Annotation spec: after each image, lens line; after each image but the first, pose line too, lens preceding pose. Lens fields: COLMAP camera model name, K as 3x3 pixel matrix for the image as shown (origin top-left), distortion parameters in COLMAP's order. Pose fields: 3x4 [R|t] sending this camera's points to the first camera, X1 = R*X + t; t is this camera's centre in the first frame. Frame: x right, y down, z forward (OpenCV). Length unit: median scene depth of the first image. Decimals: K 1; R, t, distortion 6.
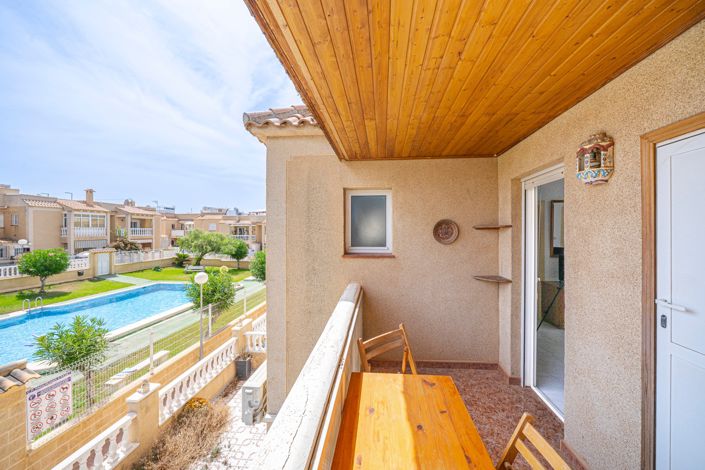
lens RADIAL K [[244.9, 0, 358.5], [0, 244.9, 232.1], [0, 0, 1]] dist [-0.006276, 0.000364]
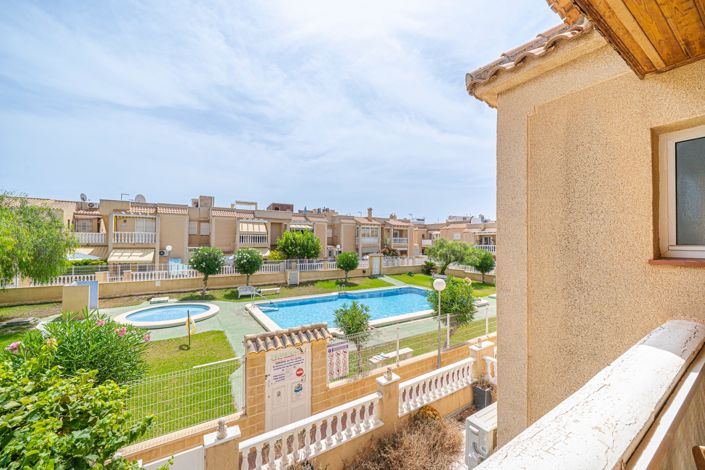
lens RADIAL K [[274.1, 0, 349.9], [0, 274.1, 237.2], [0, 0, 1]] dist [-0.005761, 0.000633]
pose [[0.608768, -0.007613, -0.793312, 0.000609], [-0.008901, 0.999825, -0.016426, 0.007987], [0.793298, 0.017061, 0.608594, 0.020248]]
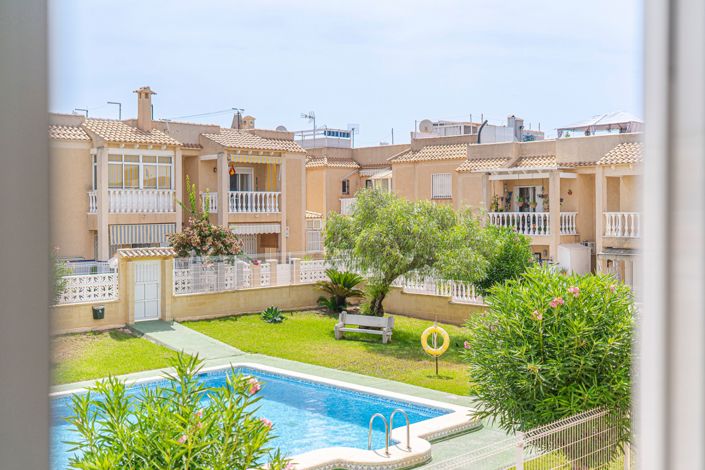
lens RADIAL K [[841.5, 0, 349.4], [0, 841.5, 231.6], [0, 0, 1]] dist [-0.013420, 0.000000]
pose [[0.762282, 0.016093, -0.647045, -0.032803], [0.002601, 0.999607, 0.027926, 0.011841], [0.647240, -0.022970, 0.761940, 0.264957]]
